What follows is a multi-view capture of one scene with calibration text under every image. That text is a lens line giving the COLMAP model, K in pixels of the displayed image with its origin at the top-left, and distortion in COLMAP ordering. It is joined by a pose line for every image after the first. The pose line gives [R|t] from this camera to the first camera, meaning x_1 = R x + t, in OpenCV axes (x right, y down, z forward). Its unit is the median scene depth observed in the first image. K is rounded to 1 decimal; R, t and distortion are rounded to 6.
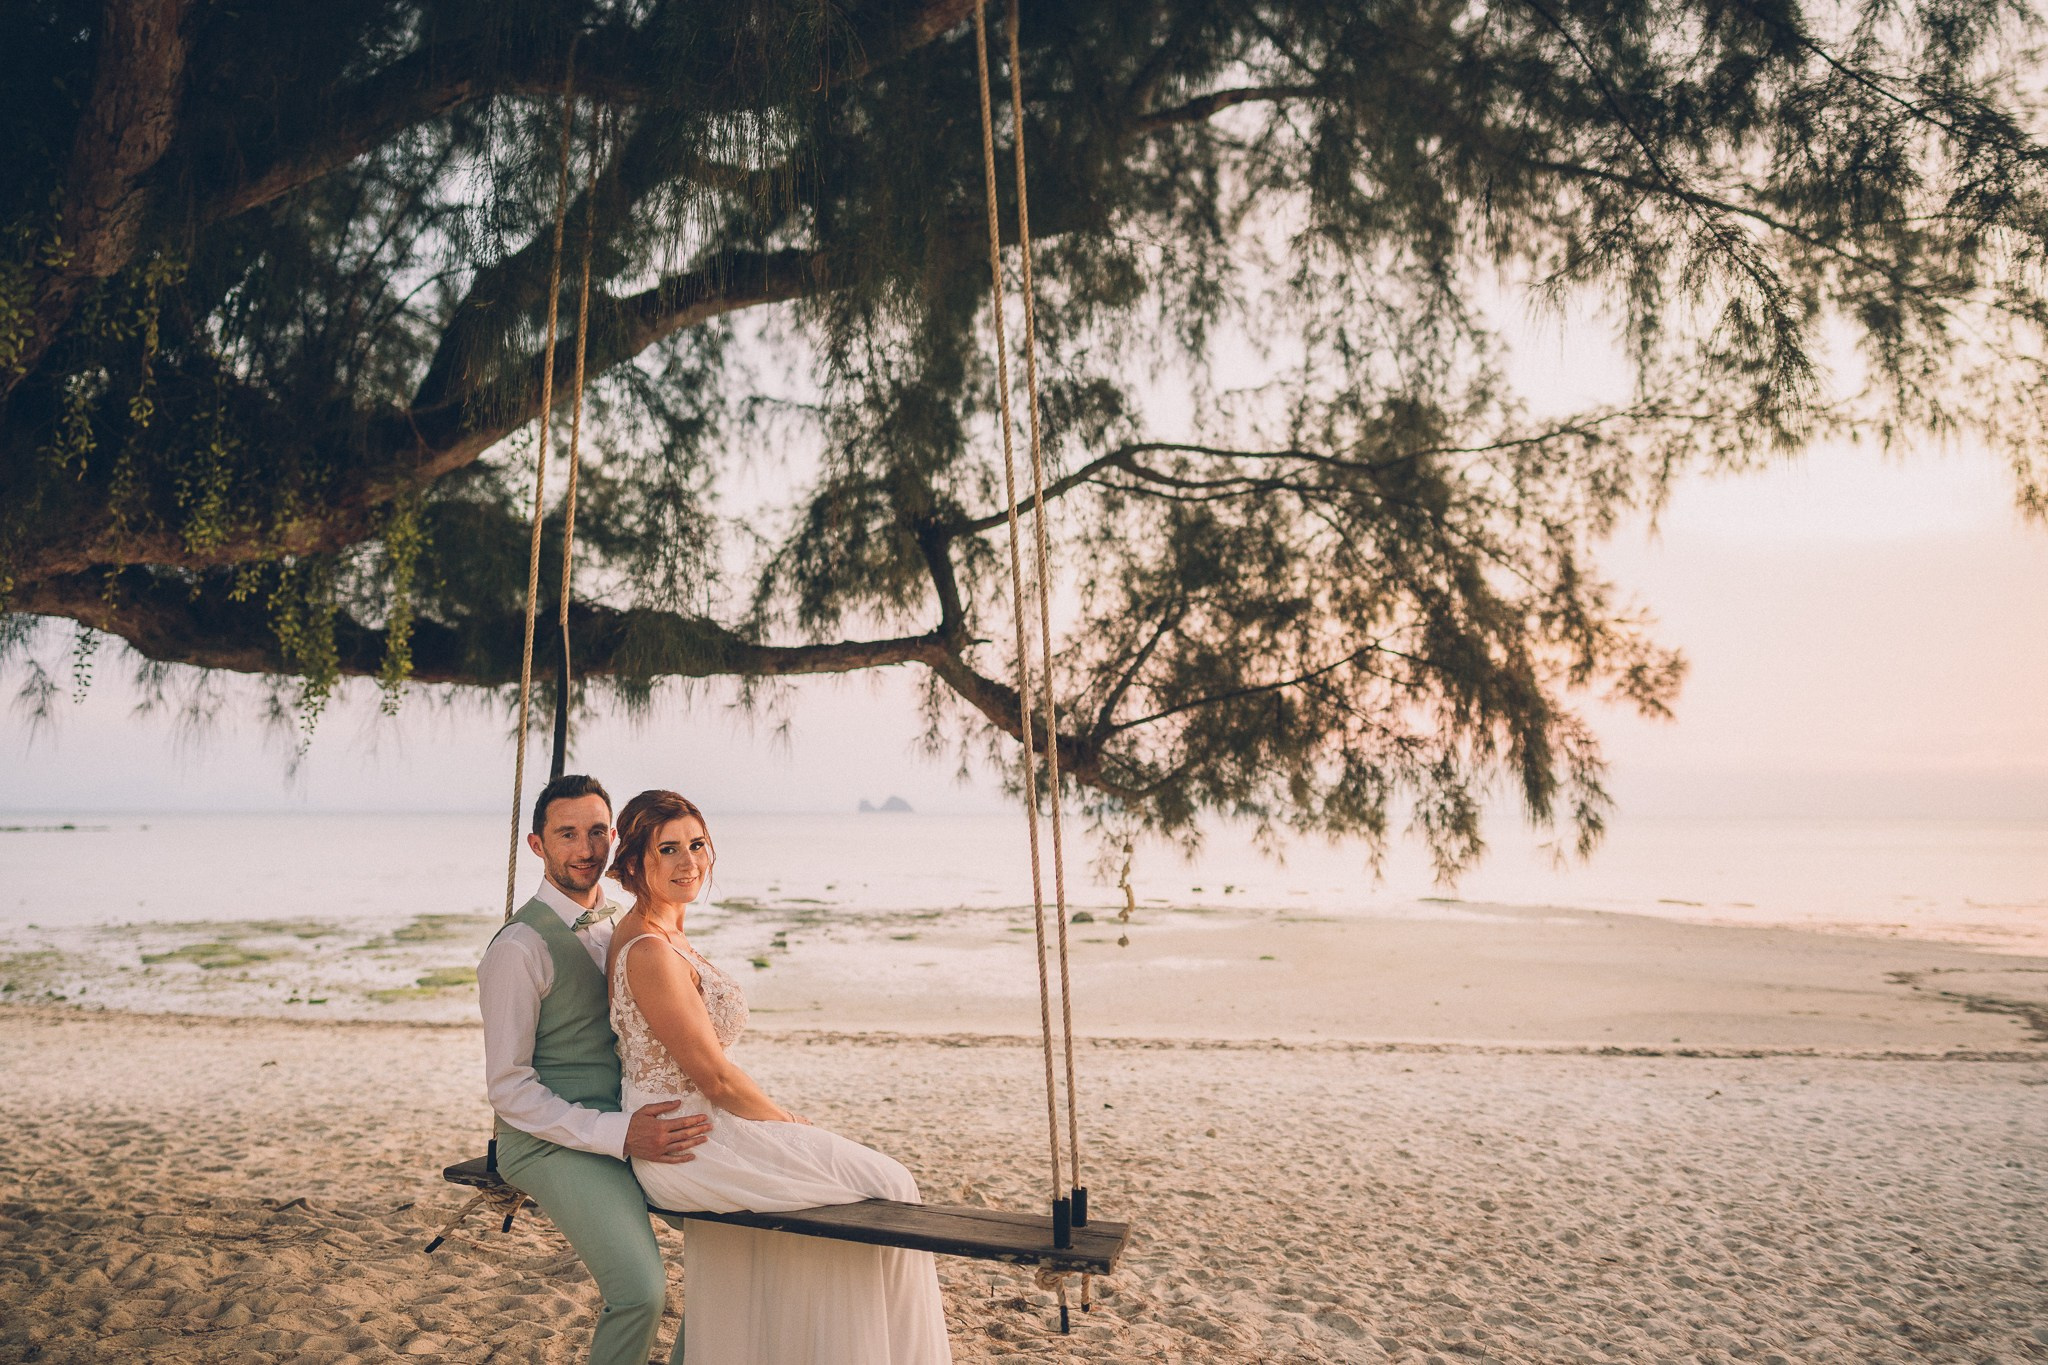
lens RADIAL K [[1347.2, 0, 1018.5], [0, 1347.2, 681.6], [0, 0, 1]] dist [-0.007010, 0.006415]
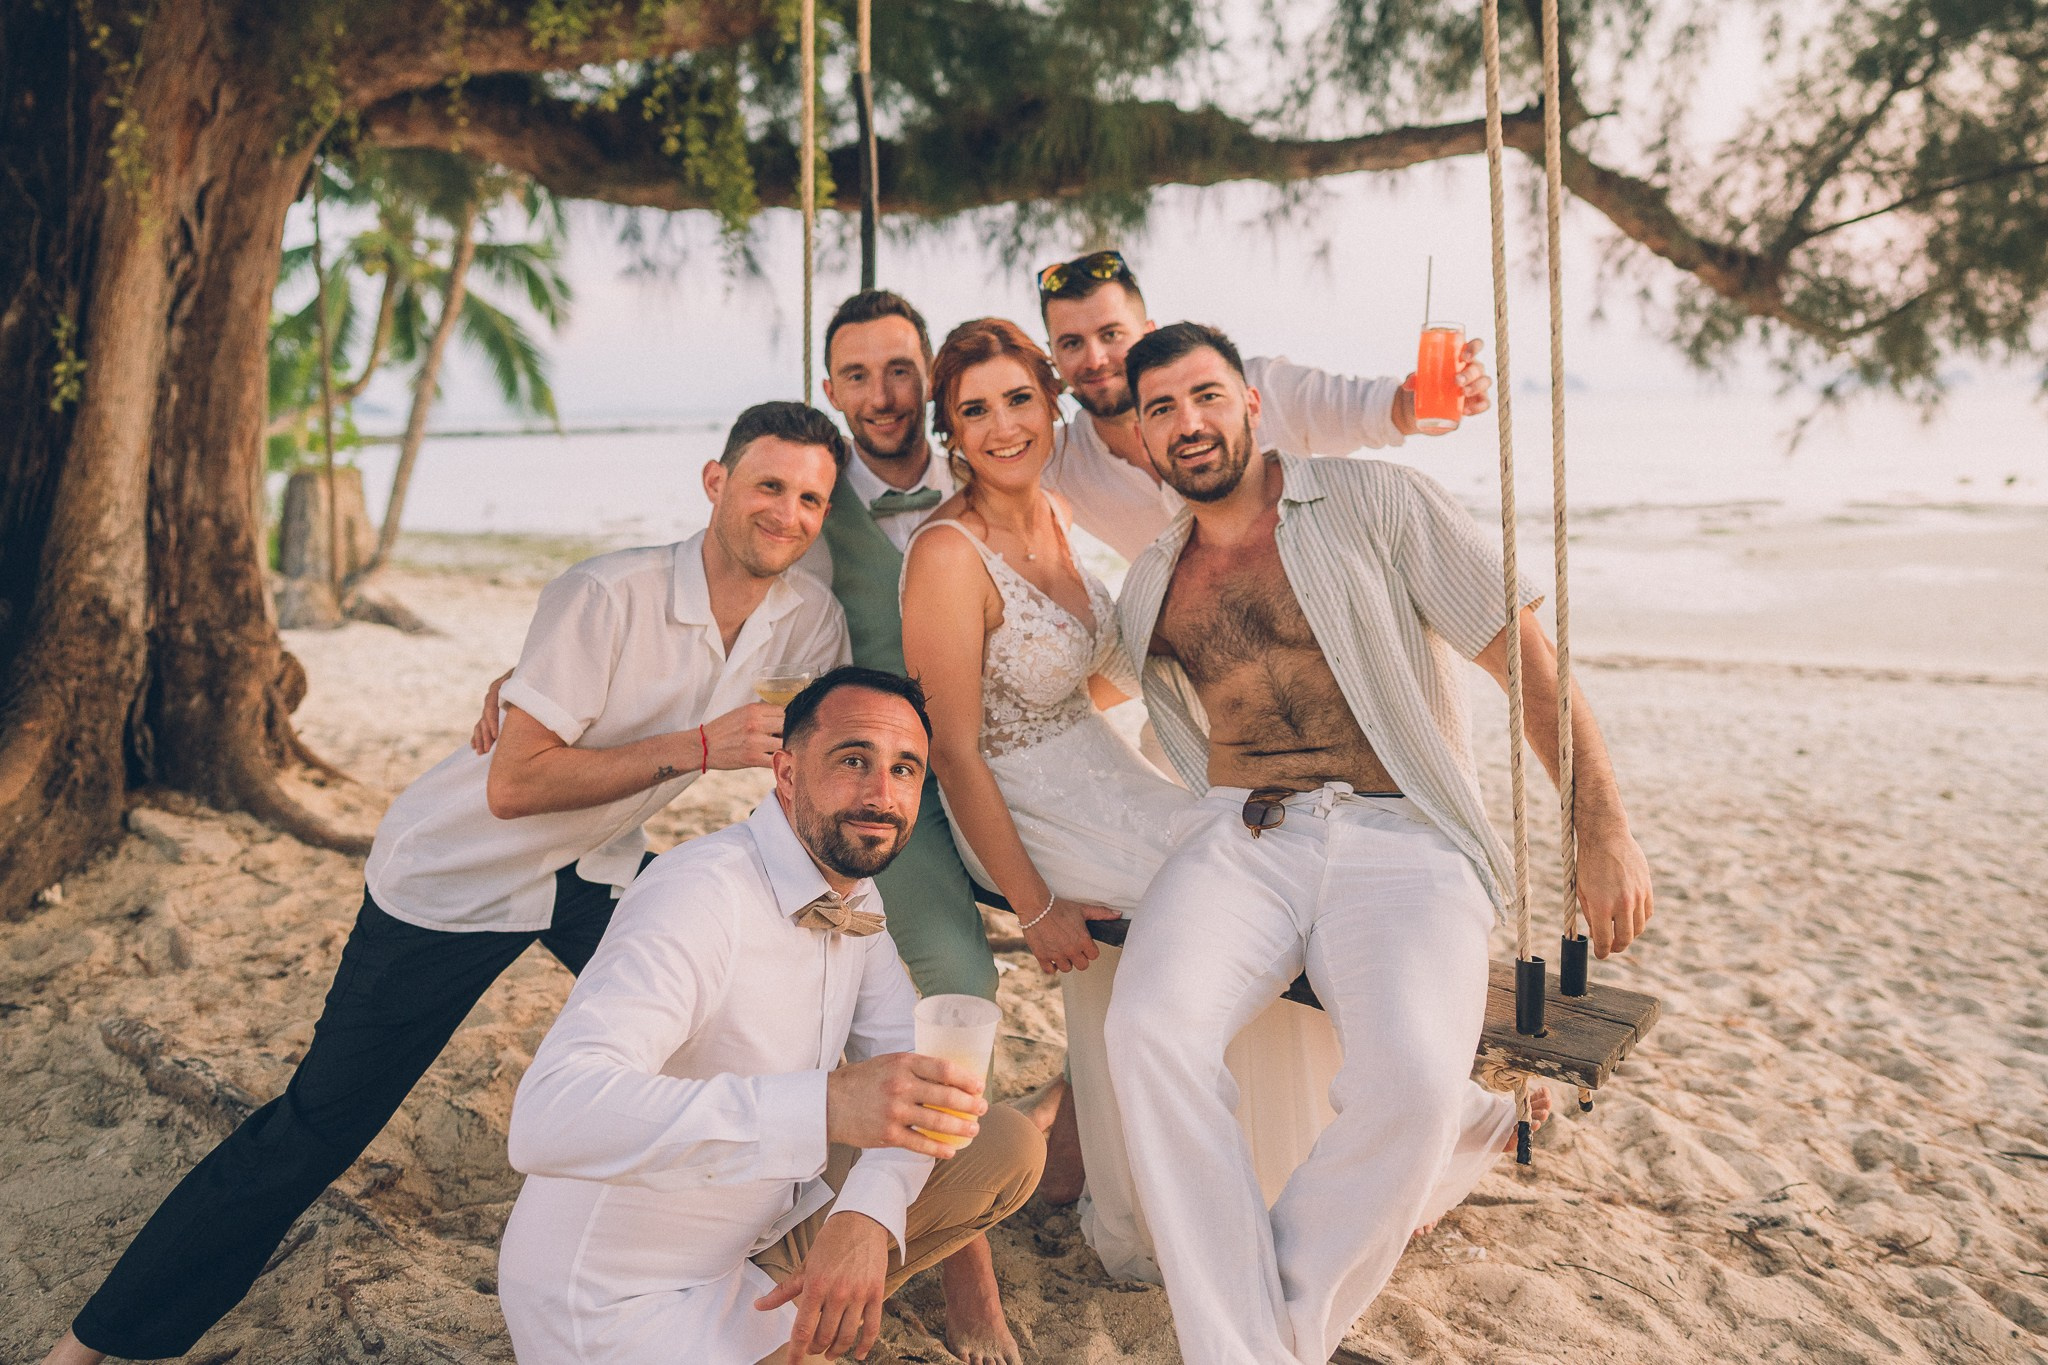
lens RADIAL K [[1575.9, 0, 1159.7], [0, 1575.9, 585.8], [0, 0, 1]] dist [-0.004311, 0.004347]
pose [[0.941478, 0.017384, -0.336625, 0.031544], [0.055548, 0.977014, 0.205812, 0.025271], [0.332465, -0.212467, 0.918871, 0.105273]]
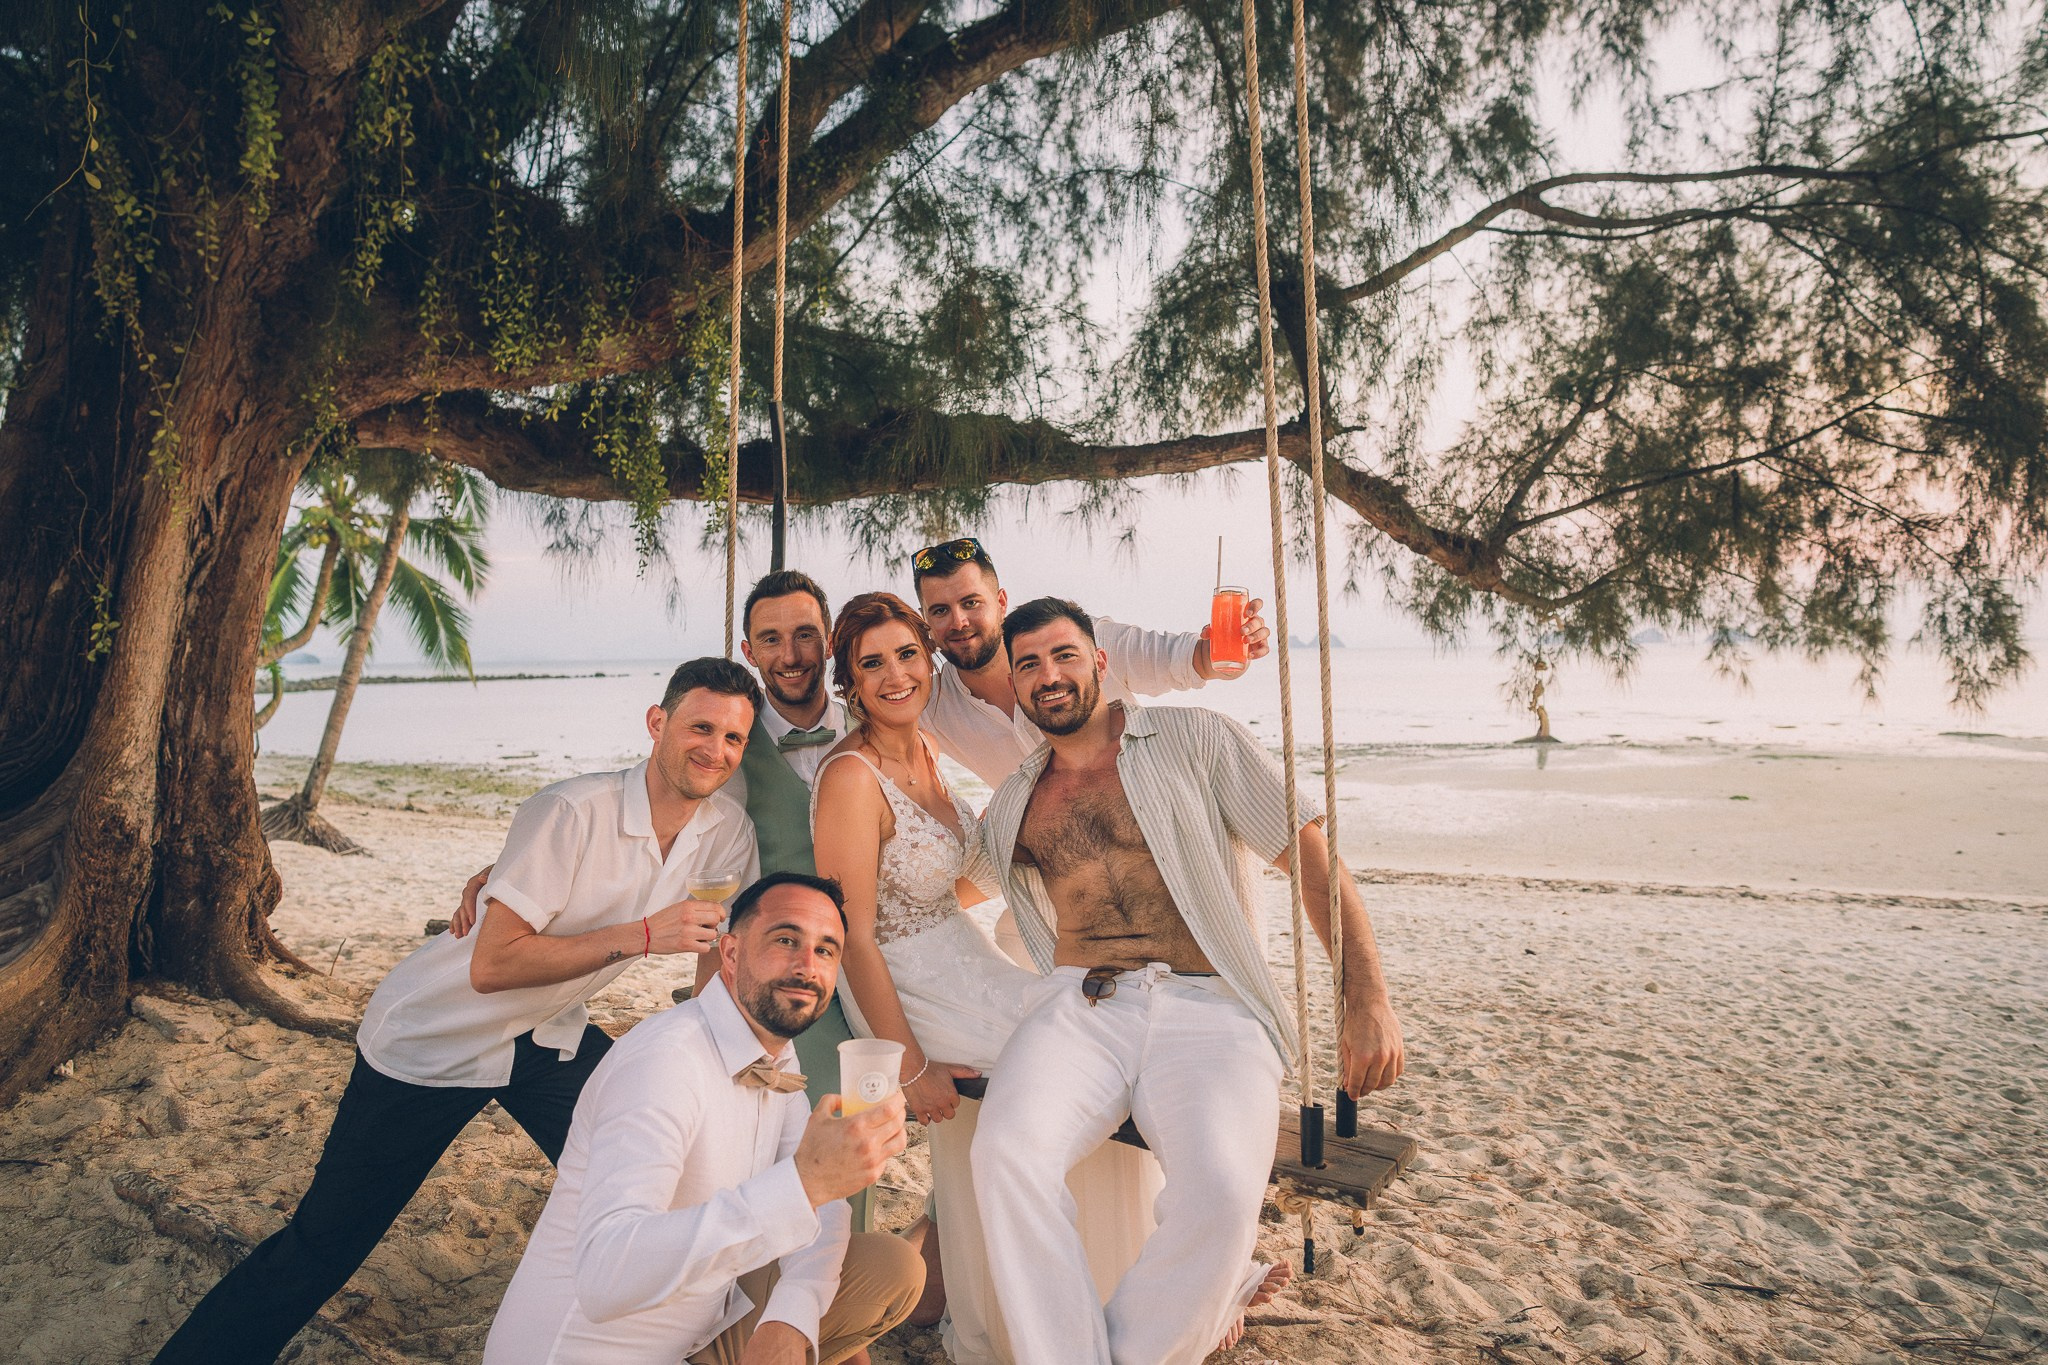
lens RADIAL K [[1347.2, 0, 1018.5], [0, 1347.2, 681.6], [0, 0, 1]] dist [-0.007010, 0.006415]
pose [[0.950376, -0.011547, -0.310888, 0.032232], [0.048738, 0.992498, 0.112128, 0.021531], [0.307261, -0.121716, 0.943809, 0.081329]]
